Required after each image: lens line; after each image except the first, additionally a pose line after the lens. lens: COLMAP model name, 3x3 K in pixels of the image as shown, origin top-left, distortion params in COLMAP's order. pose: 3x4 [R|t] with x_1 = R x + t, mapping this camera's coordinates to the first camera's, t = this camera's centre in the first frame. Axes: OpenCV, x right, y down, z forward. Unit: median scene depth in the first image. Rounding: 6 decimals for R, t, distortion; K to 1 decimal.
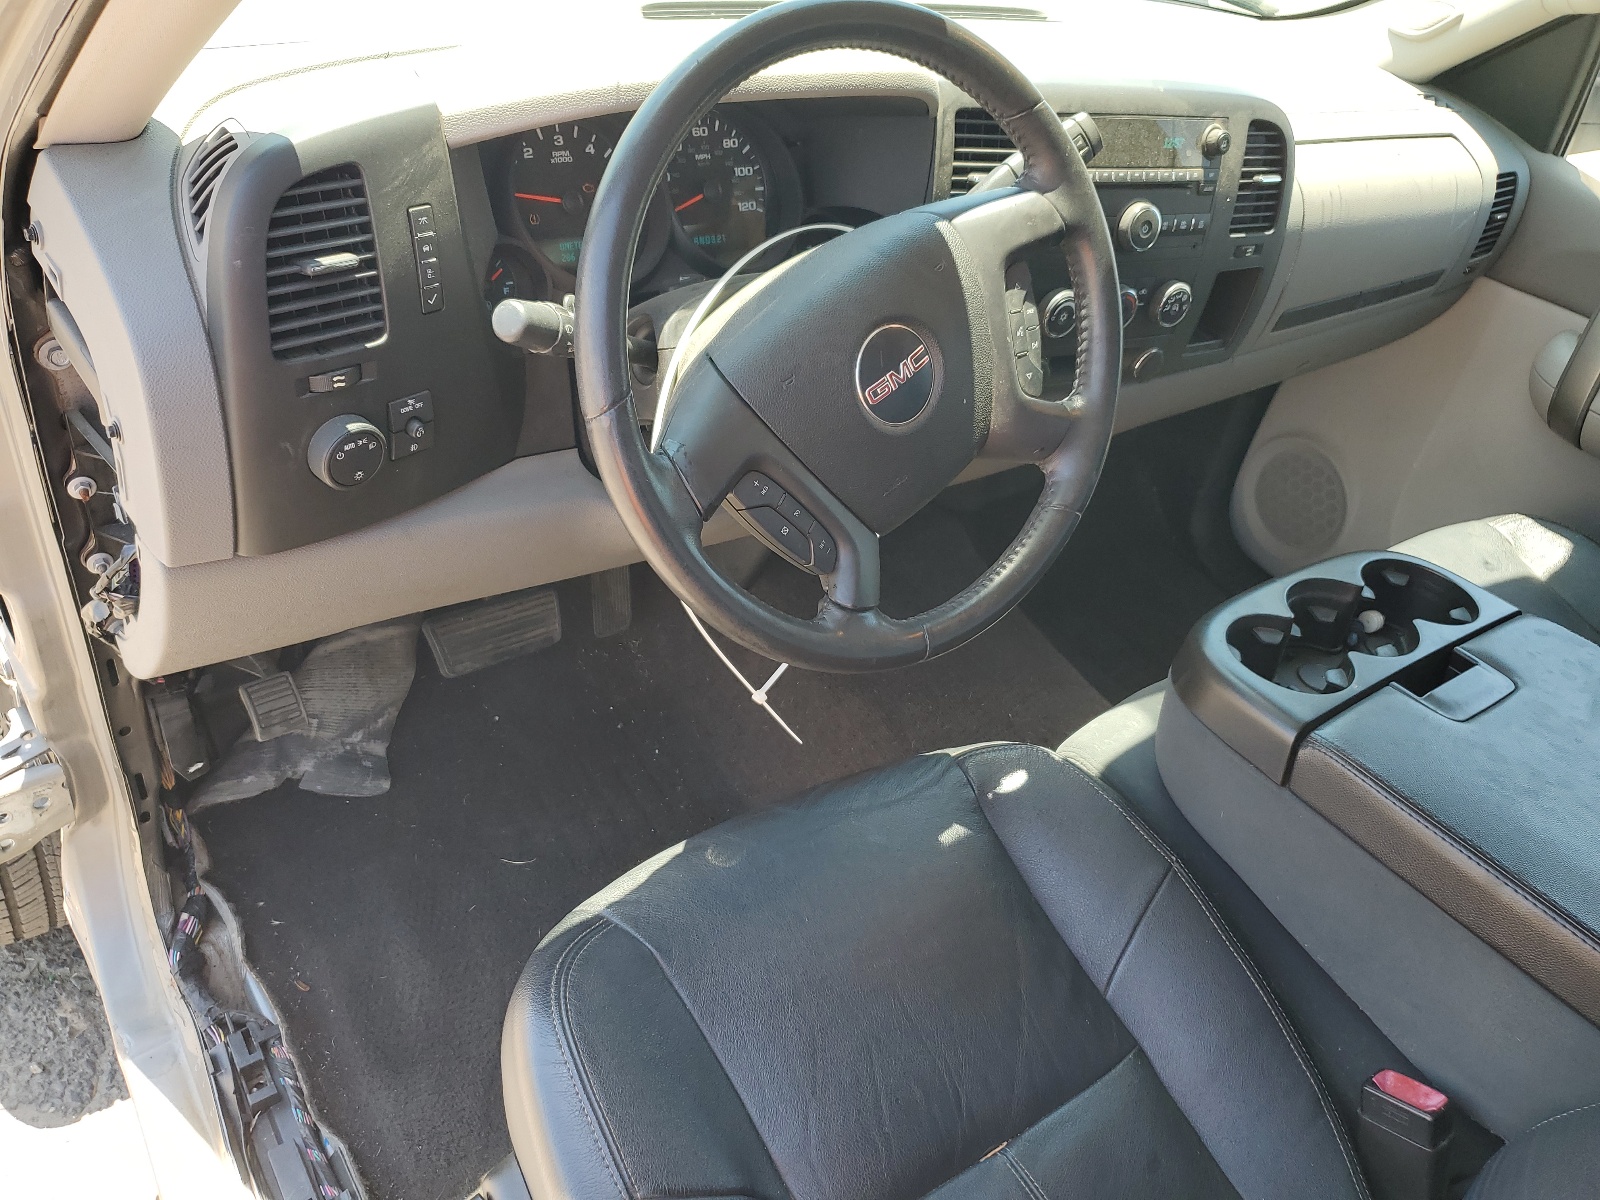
lens RADIAL K [[1259.2, 0, 800.0], [0, 1259.2, 600.0], [0, 0, 1]] dist [-0.003223, -0.001689]
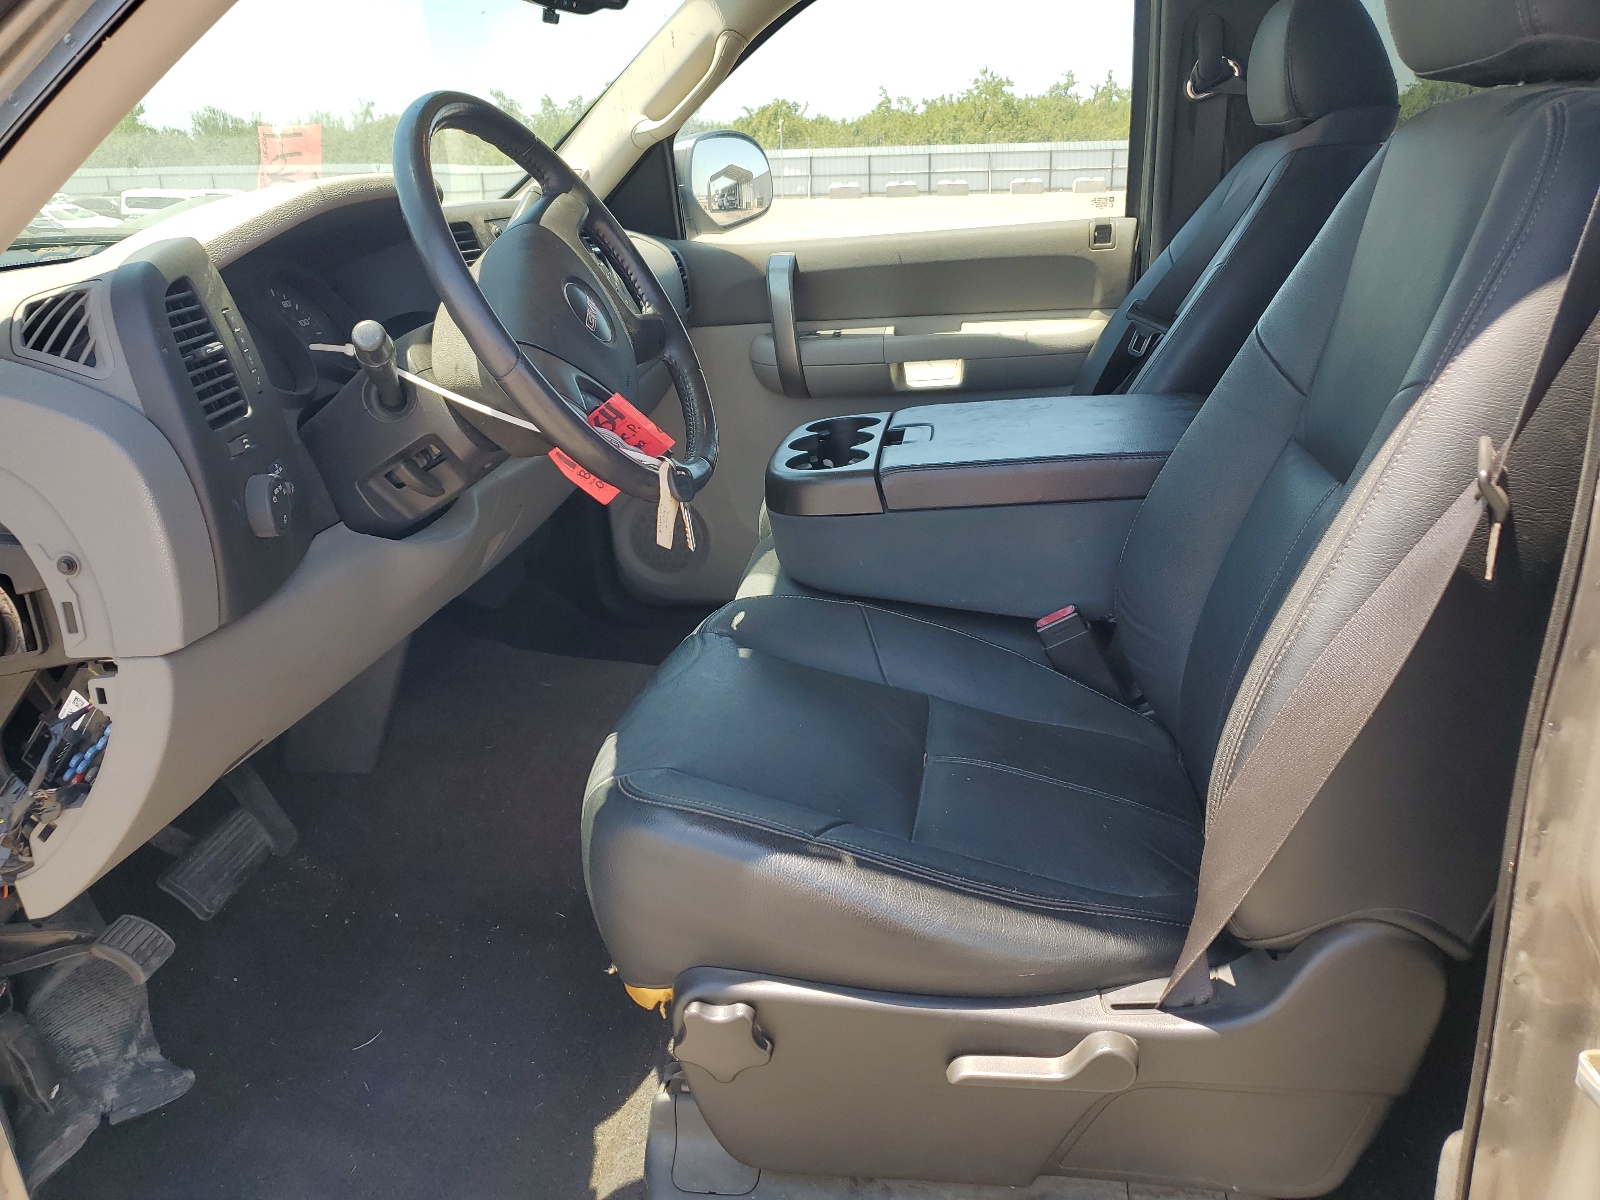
lens RADIAL K [[1228.8, 0, 800.0], [0, 1228.8, 600.0], [0, 0, 1]] dist [0.003595, 0.008322]
pose [[0.675586, -0.442509, 0.589721, -0.426546], [0.577142, 0.815141, -0.049518, 0.173916], [-0.458793, 0.373806, 0.806088, -0.076656]]
